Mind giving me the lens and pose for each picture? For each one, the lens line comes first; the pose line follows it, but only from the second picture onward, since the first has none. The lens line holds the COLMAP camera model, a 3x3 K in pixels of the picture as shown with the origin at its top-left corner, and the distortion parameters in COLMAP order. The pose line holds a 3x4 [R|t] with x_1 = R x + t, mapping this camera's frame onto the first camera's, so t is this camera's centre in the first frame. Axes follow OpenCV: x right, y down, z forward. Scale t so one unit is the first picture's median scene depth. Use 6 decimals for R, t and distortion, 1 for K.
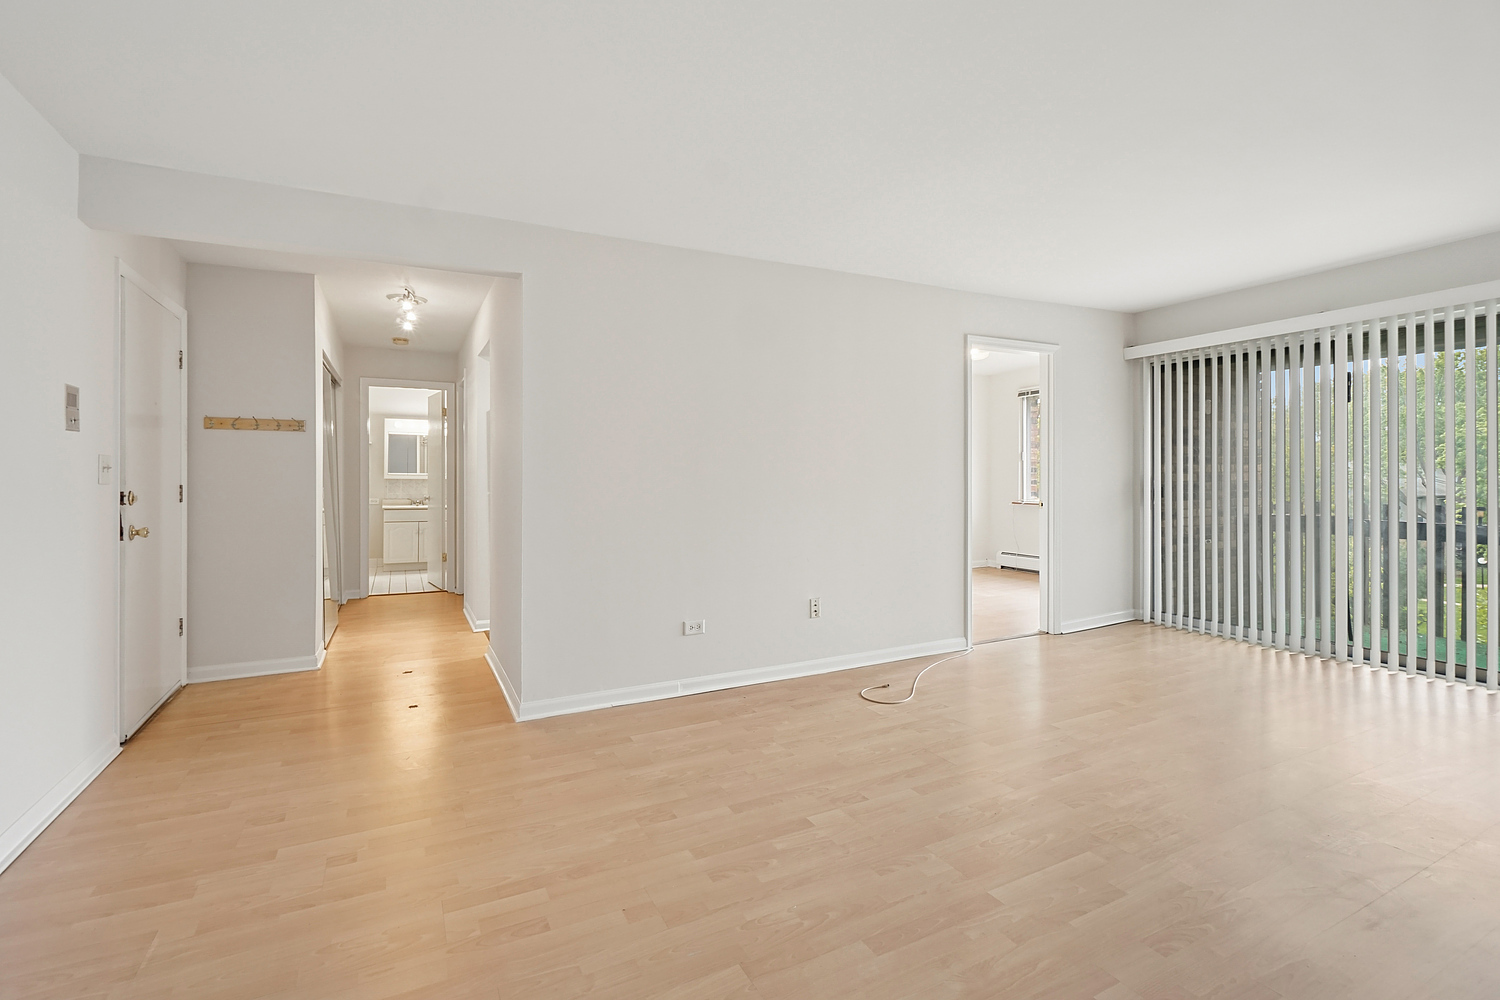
lens RADIAL K [[675.7, 0, 734.5], [0, 675.7, 476.6], [0, 0, 1]] dist [0.001034, -0.000219]
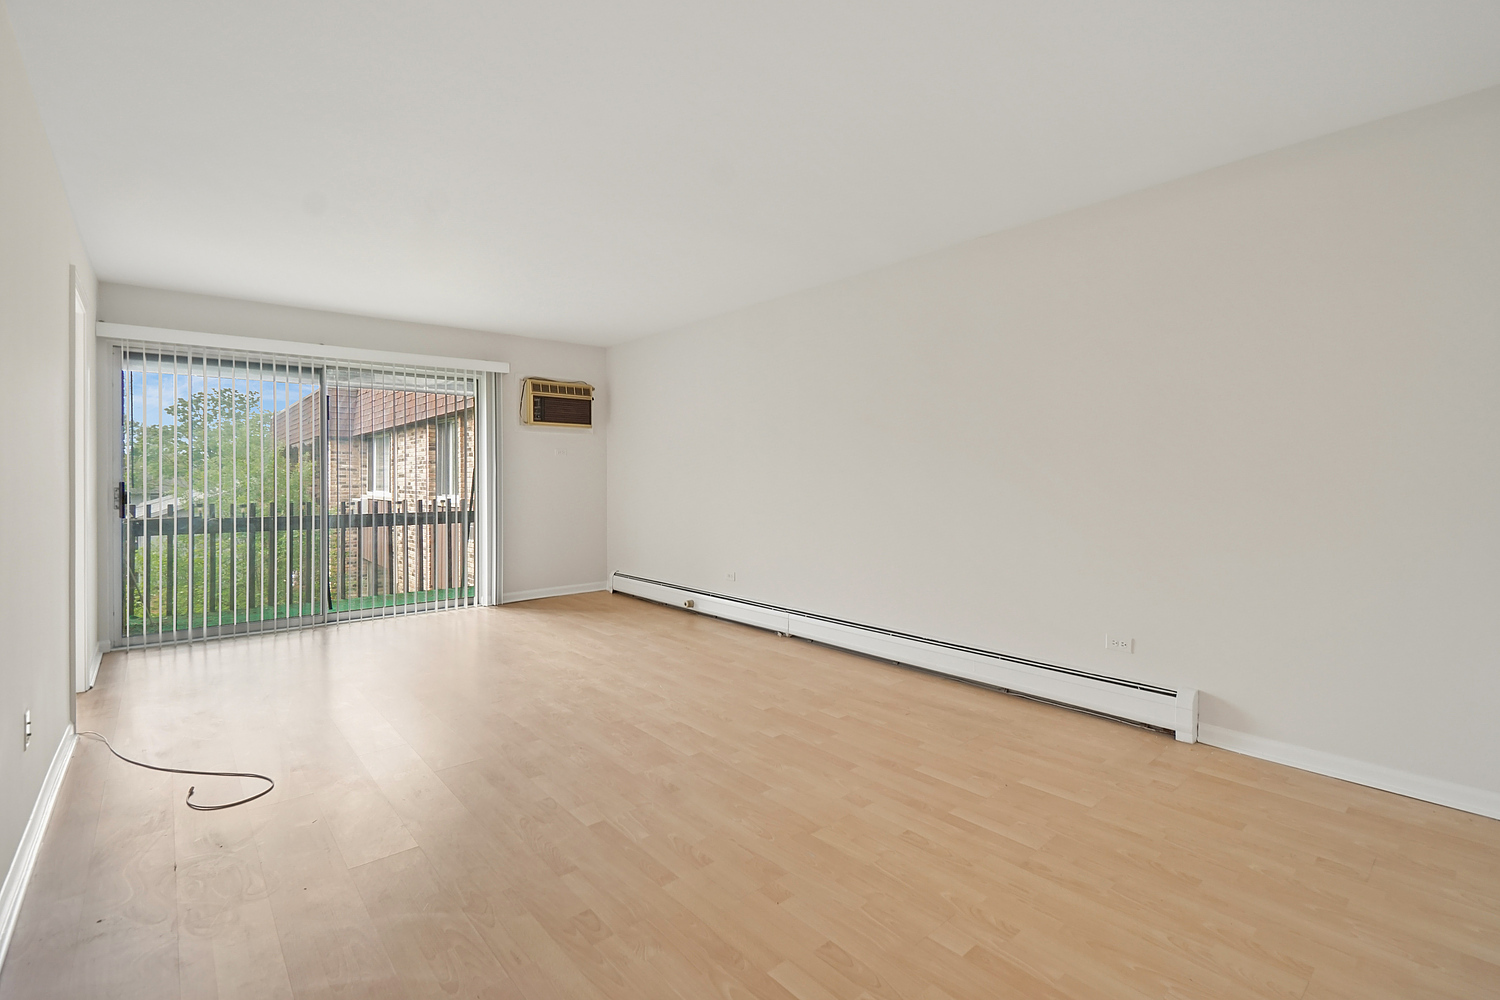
lens RADIAL K [[675.7, 0, 734.5], [0, 675.7, 476.6], [0, 0, 1]] dist [0.001034, -0.000219]
pose [[-0.234532, 0.004796, 0.972097, -0.815412], [0.006401, 0.999974, -0.003389, 0.008575], [-0.972087, 0.005427, -0.234556, 0.937541]]
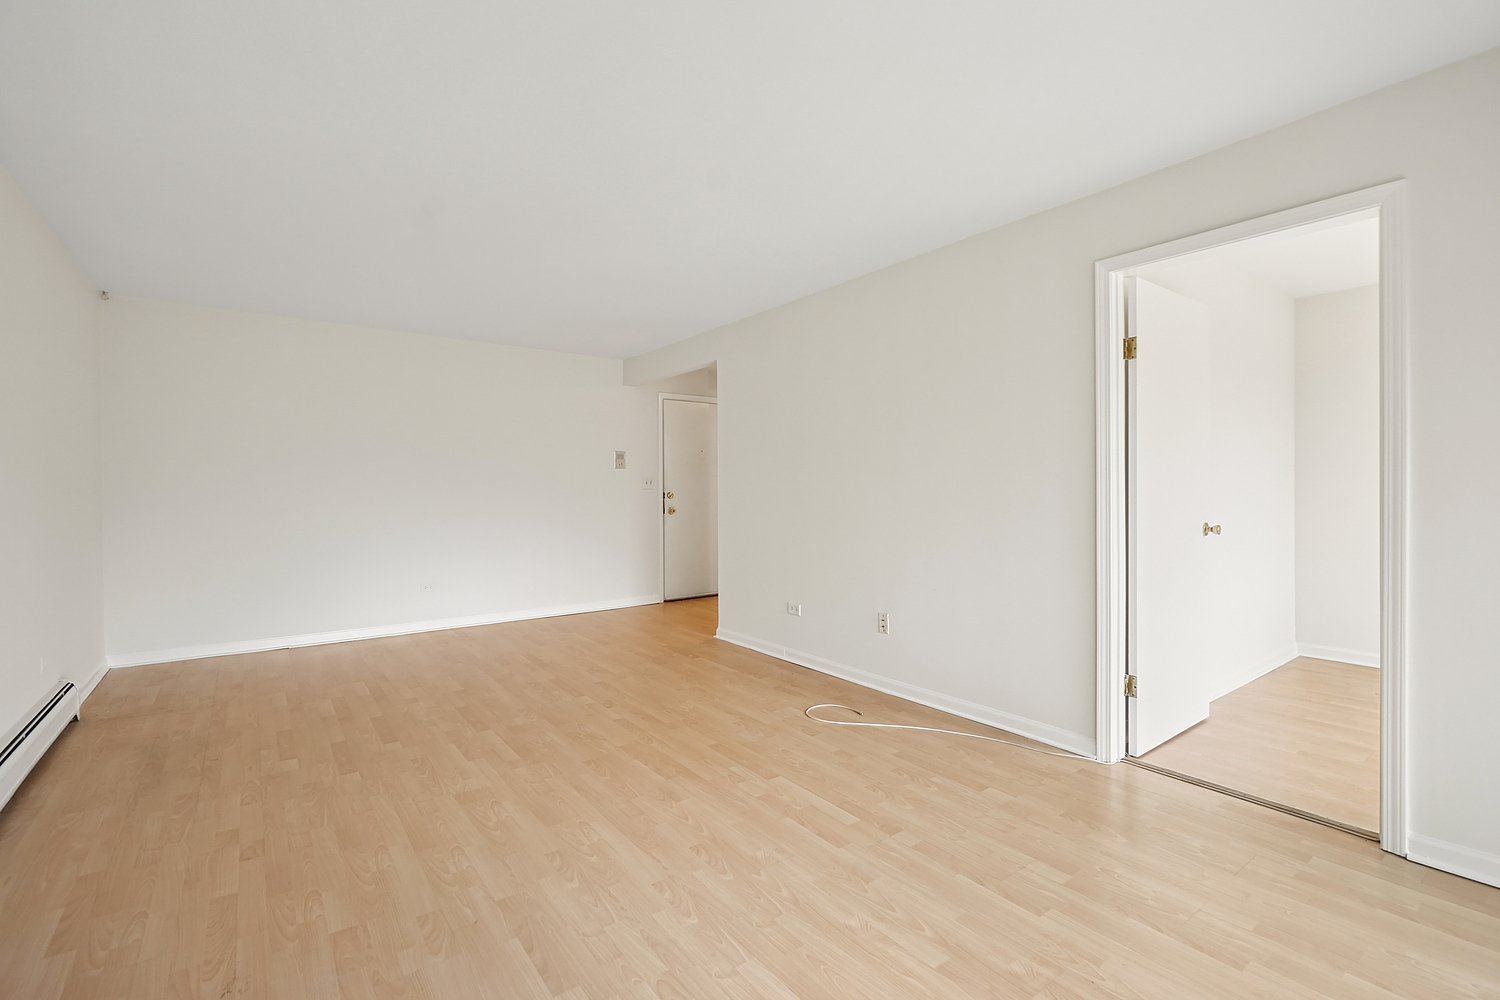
lens RADIAL K [[665.5, 0, 744.8], [0, 665.5, 493.4], [0, 0, 1]] dist [0.000036, -0.000028]
pose [[0.176175, 0.016197, -0.984226, 1.622748], [0.001384, 0.999860, 0.016702, -0.014046], [0.984358, -0.004304, 0.176128, 1.009242]]
